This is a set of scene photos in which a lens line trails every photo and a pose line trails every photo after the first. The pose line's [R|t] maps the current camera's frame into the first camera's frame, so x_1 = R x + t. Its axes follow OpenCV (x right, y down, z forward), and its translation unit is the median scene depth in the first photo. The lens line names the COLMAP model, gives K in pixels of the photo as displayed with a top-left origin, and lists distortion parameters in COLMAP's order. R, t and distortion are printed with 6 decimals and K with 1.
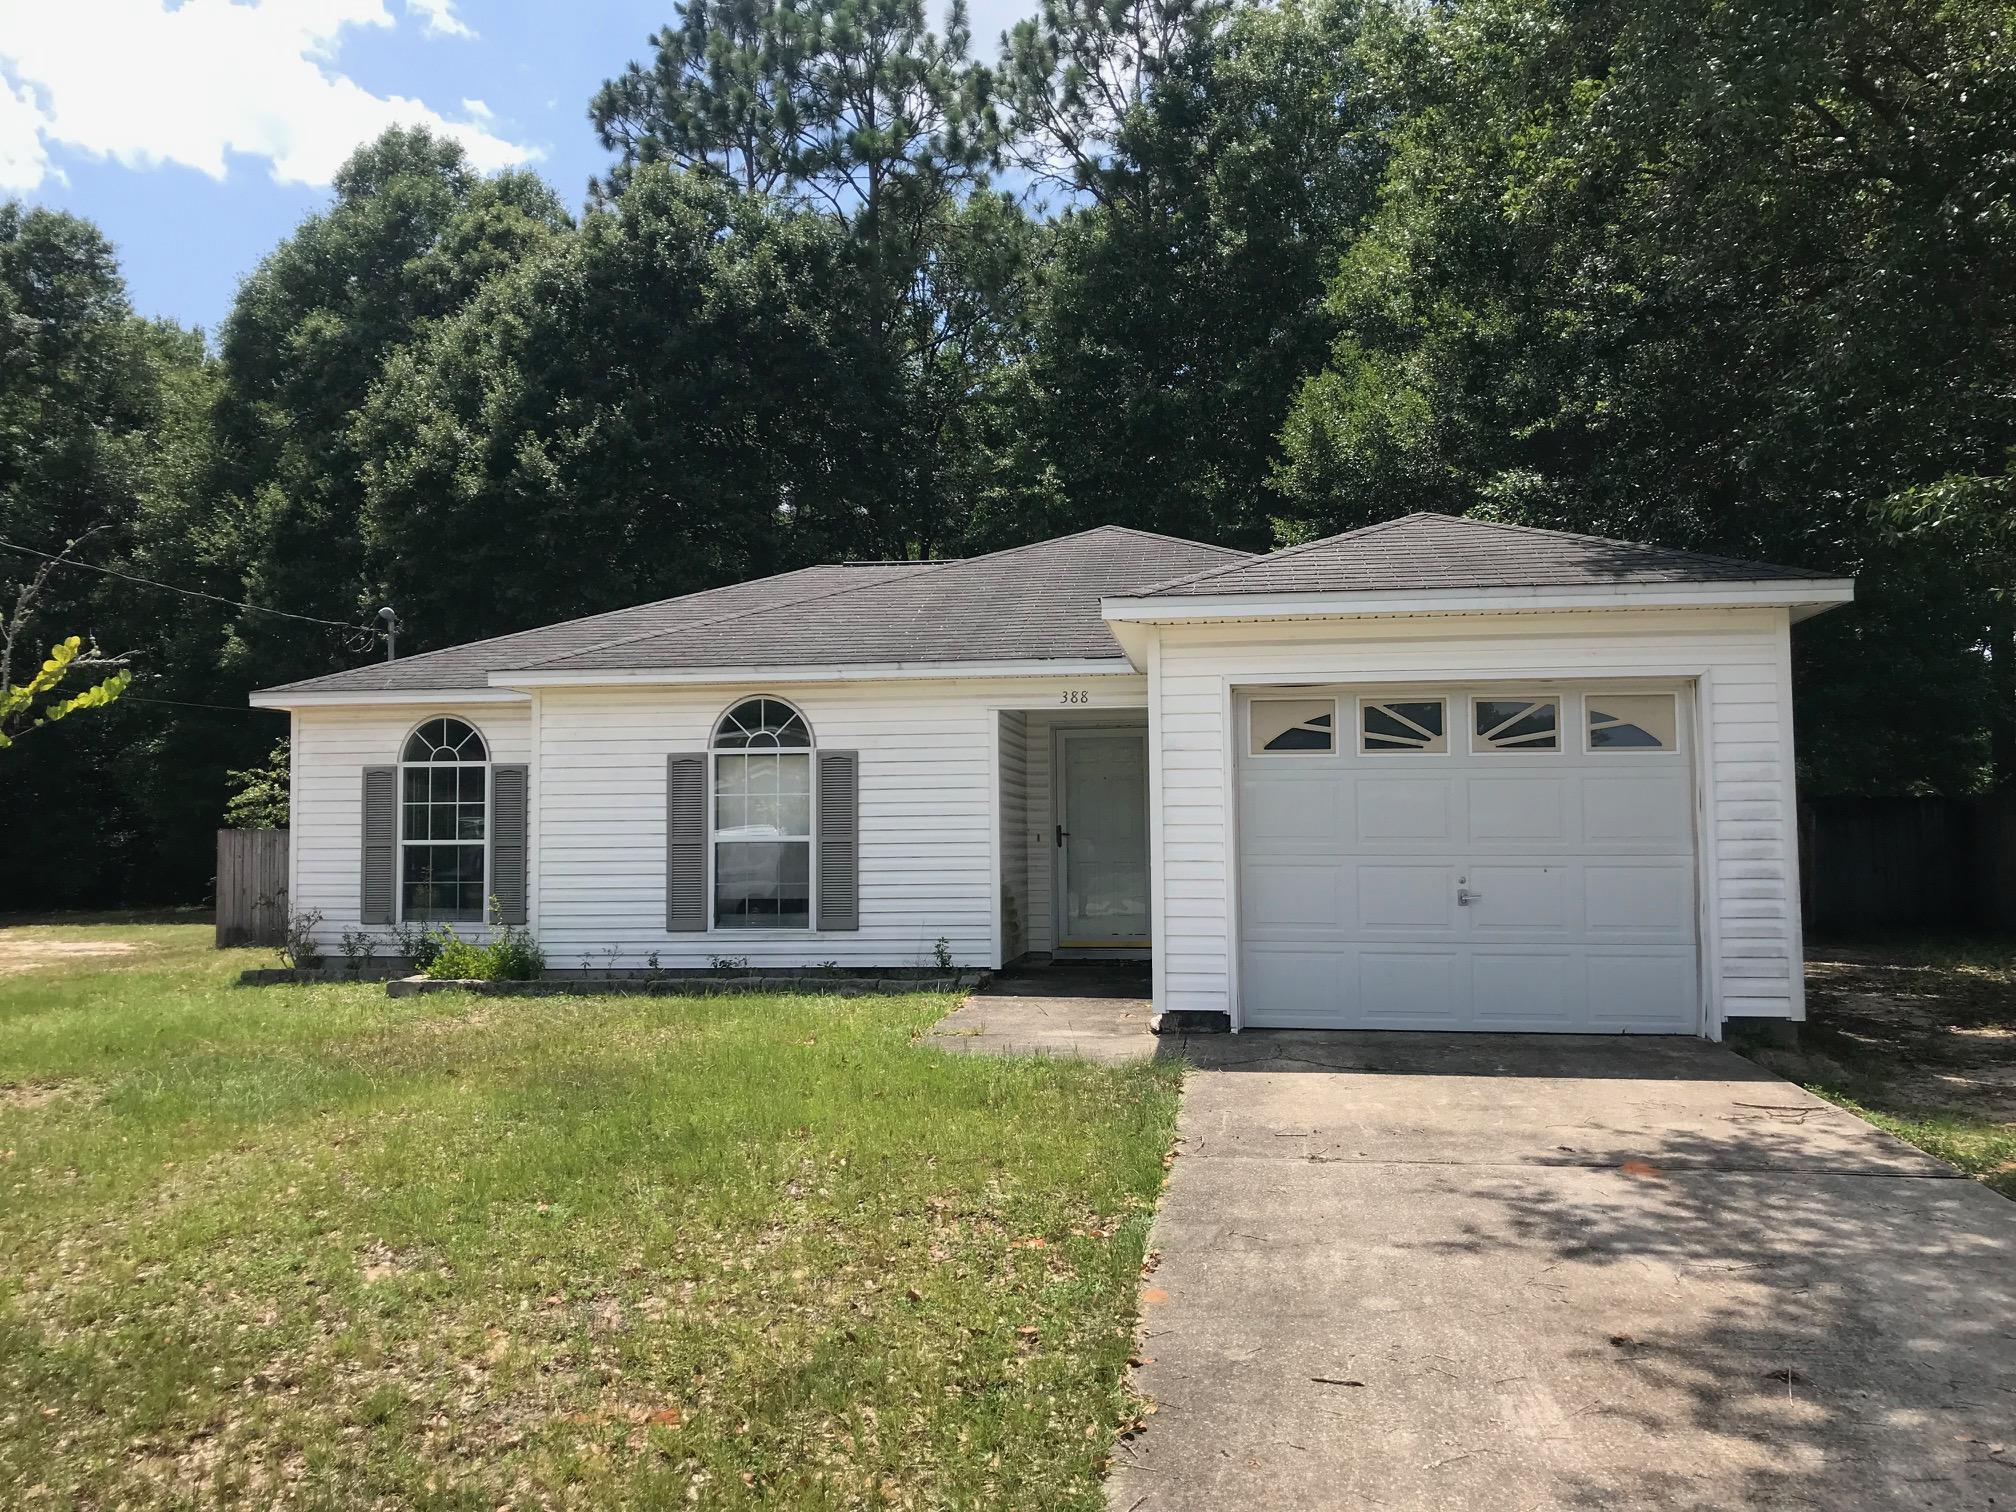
lens RADIAL K [[1643.6, 0, 1008.0], [0, 1643.6, 756.0], [0, 0, 1]] dist [-0.007599, -0.000876]
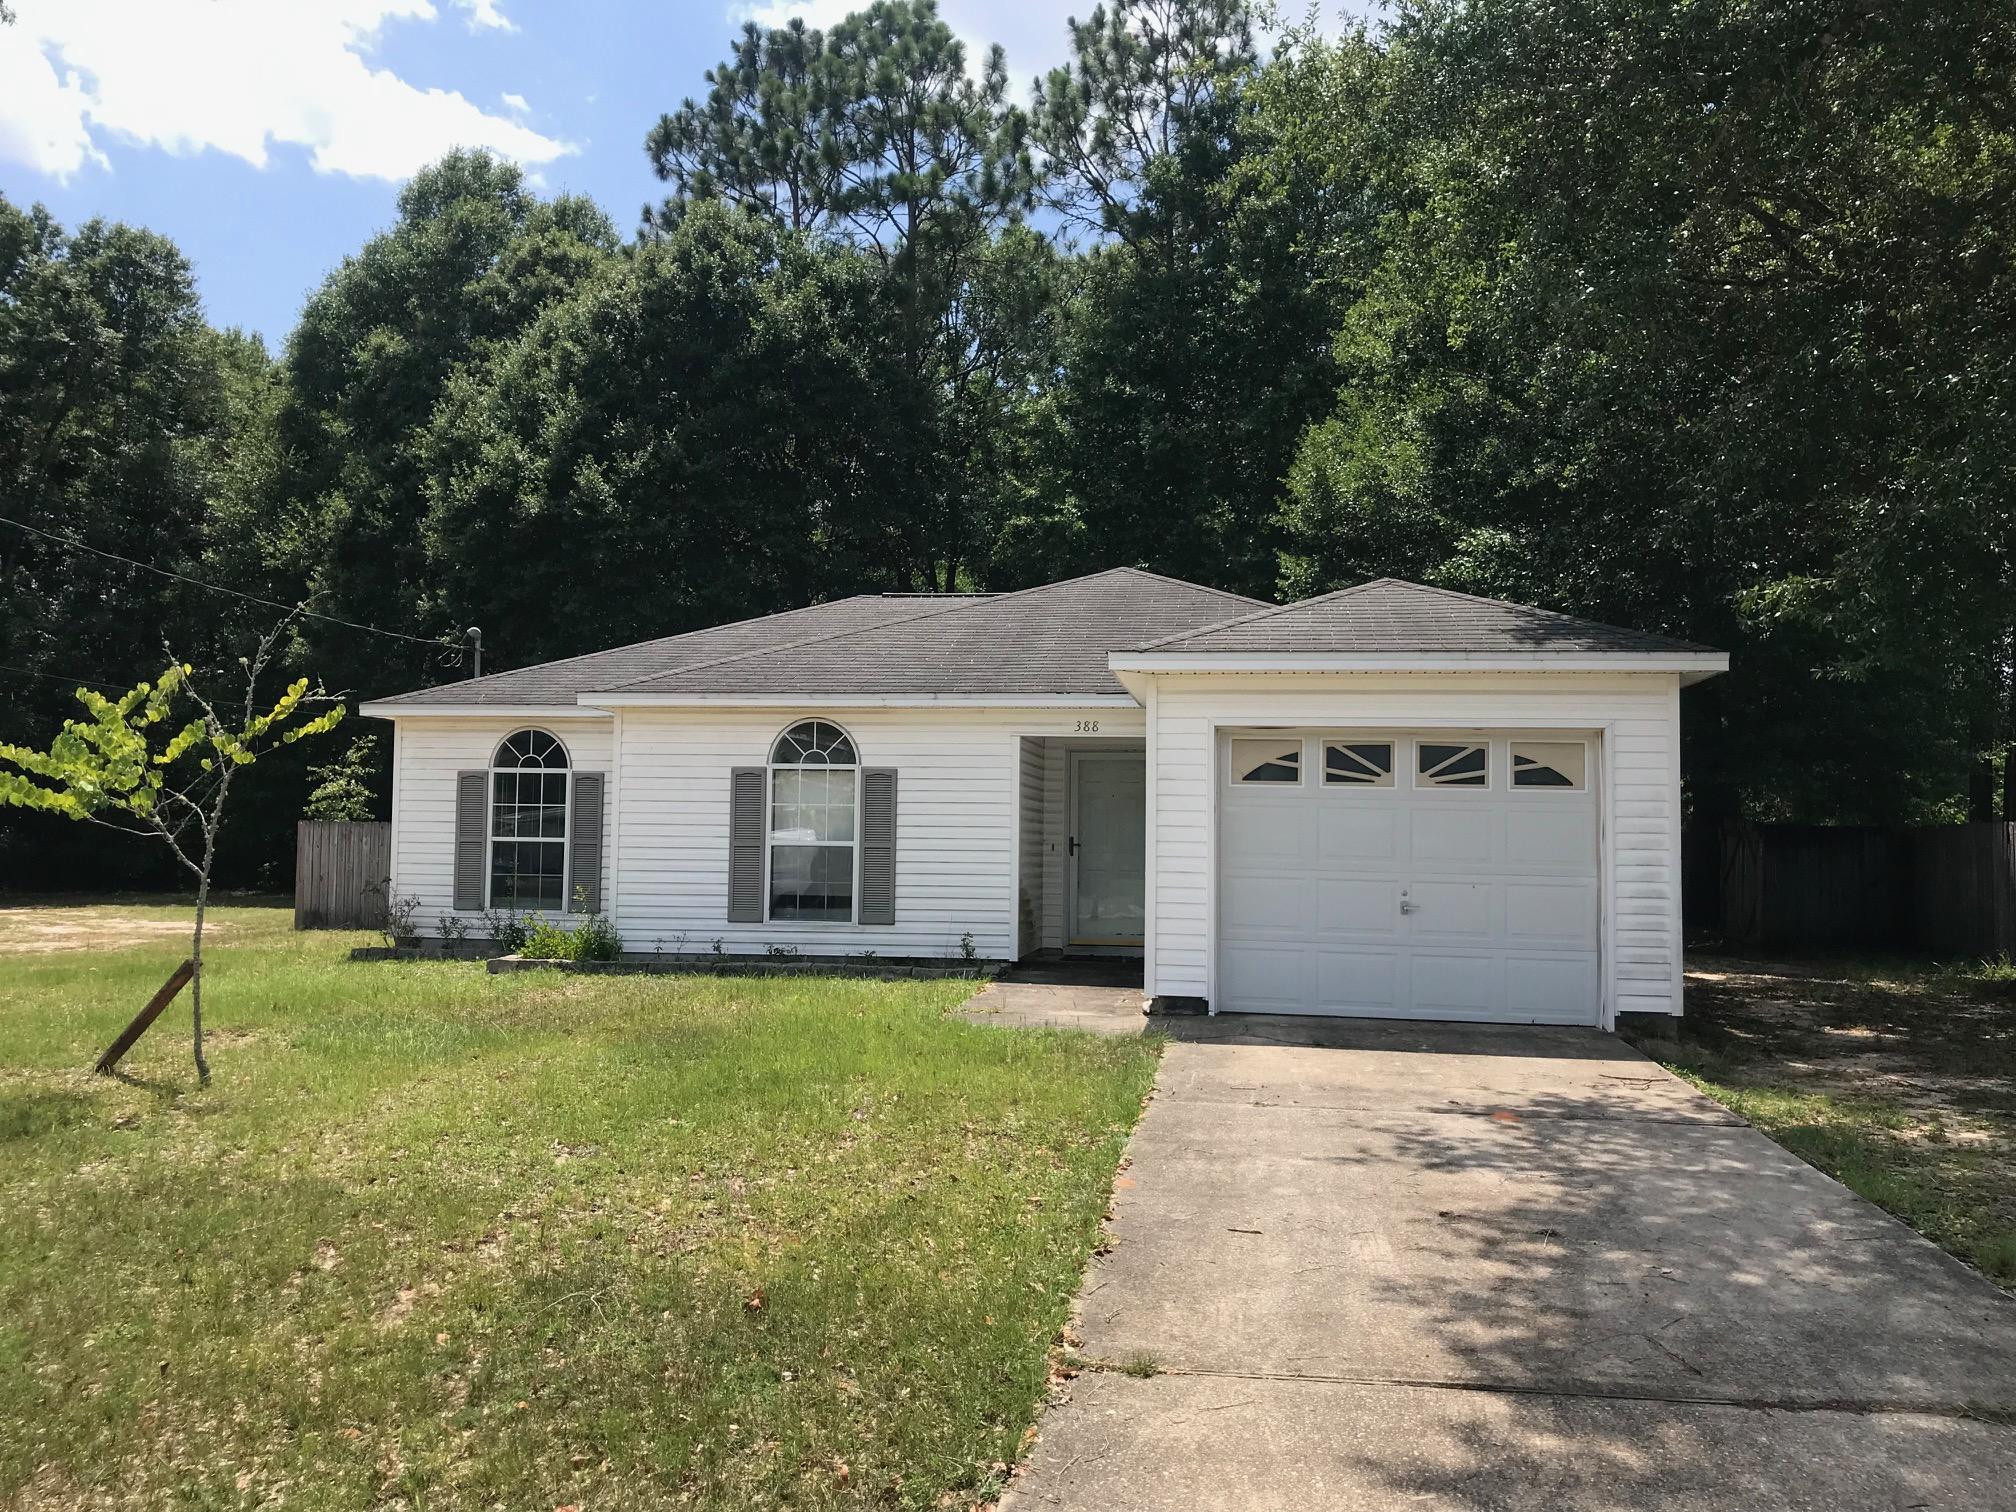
lens RADIAL K [[1656.6, 0, 1008.0], [0, 1656.6, 756.0], [0, 0, 1]] dist [0.038168, -0.173510]
pose [[0.999684, 0.022338, -0.011497, -0.001100], [-0.022356, 0.999749, -0.001503, -0.011619], [0.011461, 0.001760, 0.999933, -0.154364]]
